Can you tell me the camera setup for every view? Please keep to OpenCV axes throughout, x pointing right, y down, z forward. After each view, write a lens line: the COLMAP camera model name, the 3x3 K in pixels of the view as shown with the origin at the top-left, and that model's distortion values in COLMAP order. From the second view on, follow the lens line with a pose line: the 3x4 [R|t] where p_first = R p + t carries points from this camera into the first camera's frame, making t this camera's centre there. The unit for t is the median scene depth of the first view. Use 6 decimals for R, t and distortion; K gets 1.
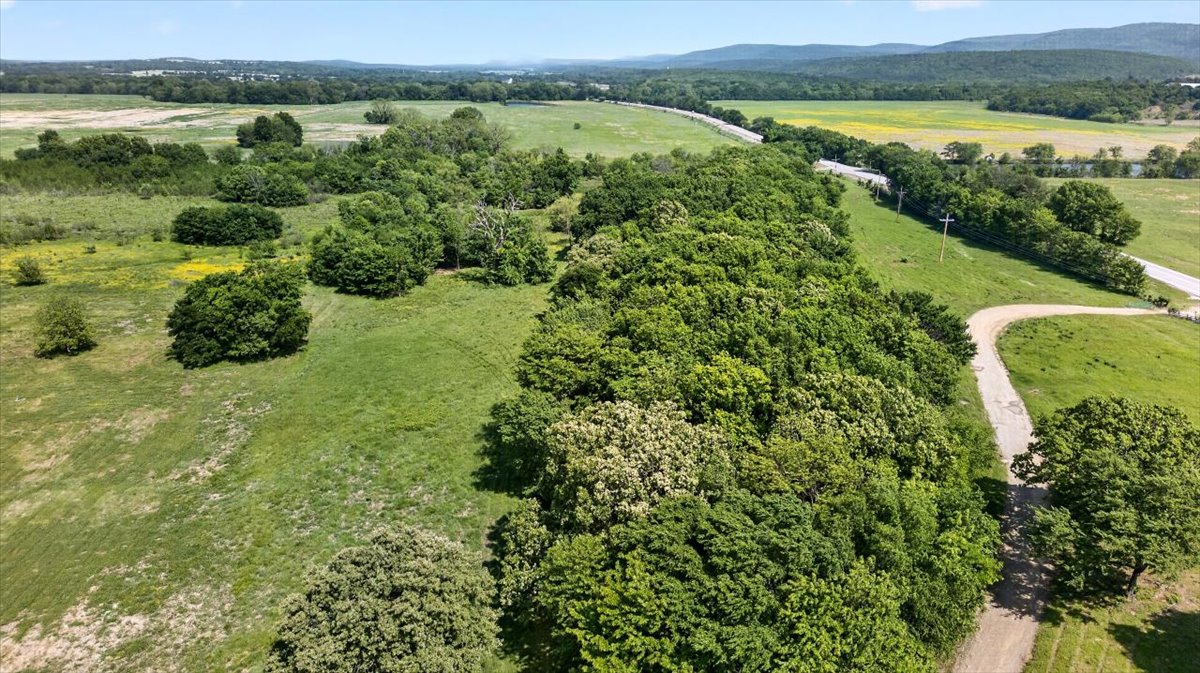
lens RADIAL K [[854.5, 0, 600.0], [0, 854.5, 336.5], [0, 0, 1]] dist [0.088555, -0.078479]
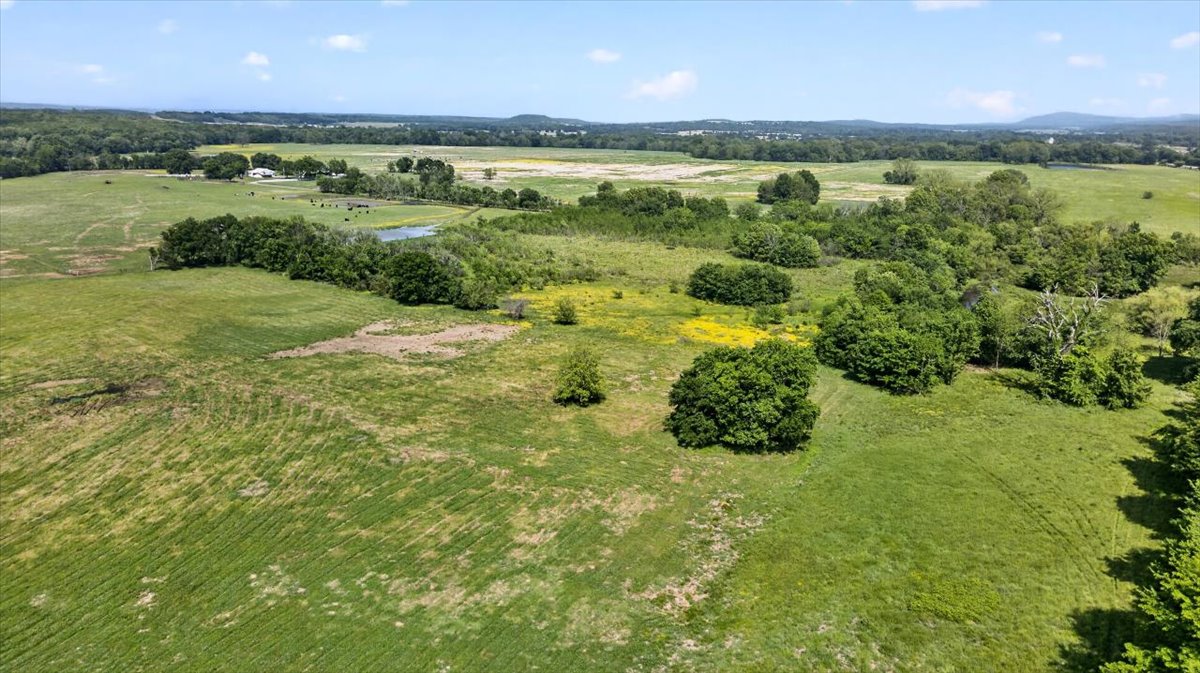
lens RADIAL K [[854.5, 0, 600.0], [0, 854.5, 336.5], [0, 0, 1]] dist [0.088555, -0.078479]
pose [[0.845907, 0.137638, -0.515264, -0.041492], [-0.170083, 0.985299, -0.016030, -0.020661], [0.505483, 0.101197, 0.856882, 0.072058]]
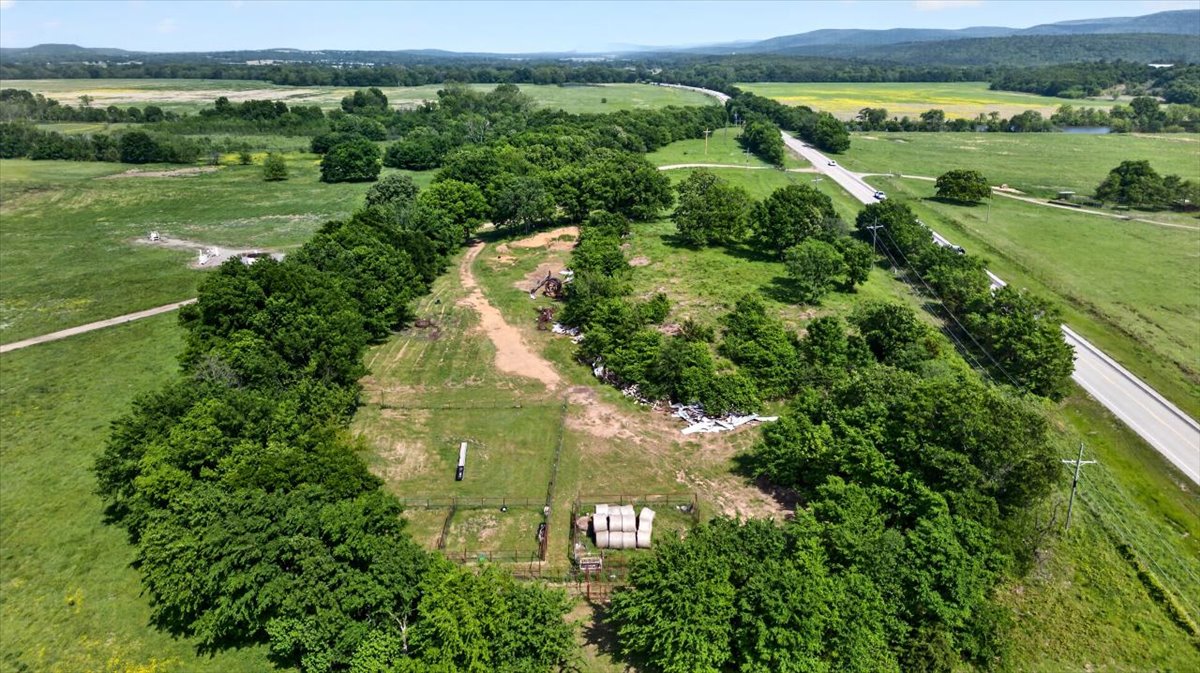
lens RADIAL K [[854.5, 0, 600.0], [0, 854.5, 336.5], [0, 0, 1]] dist [0.088555, -0.078479]
pose [[0.995288, 0.024893, -0.093712, 0.198372], [-0.023639, 0.999616, 0.014468, 0.166271], [0.094036, -0.012185, 0.995494, -0.518236]]
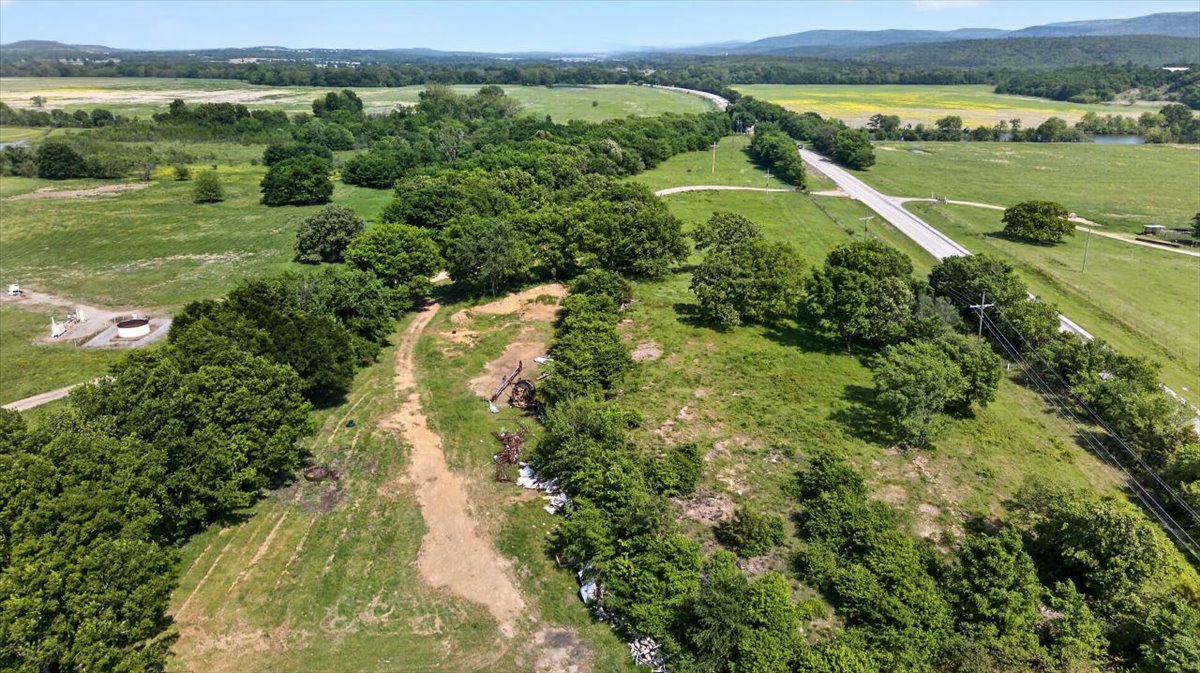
lens RADIAL K [[854.5, 0, 600.0], [0, 854.5, 336.5], [0, 0, 1]] dist [0.088555, -0.078479]
pose [[0.996230, 0.025994, -0.082764, 0.183481], [-0.024884, 0.999586, 0.014415, 0.119096], [0.083104, -0.012301, 0.996465, -0.373779]]
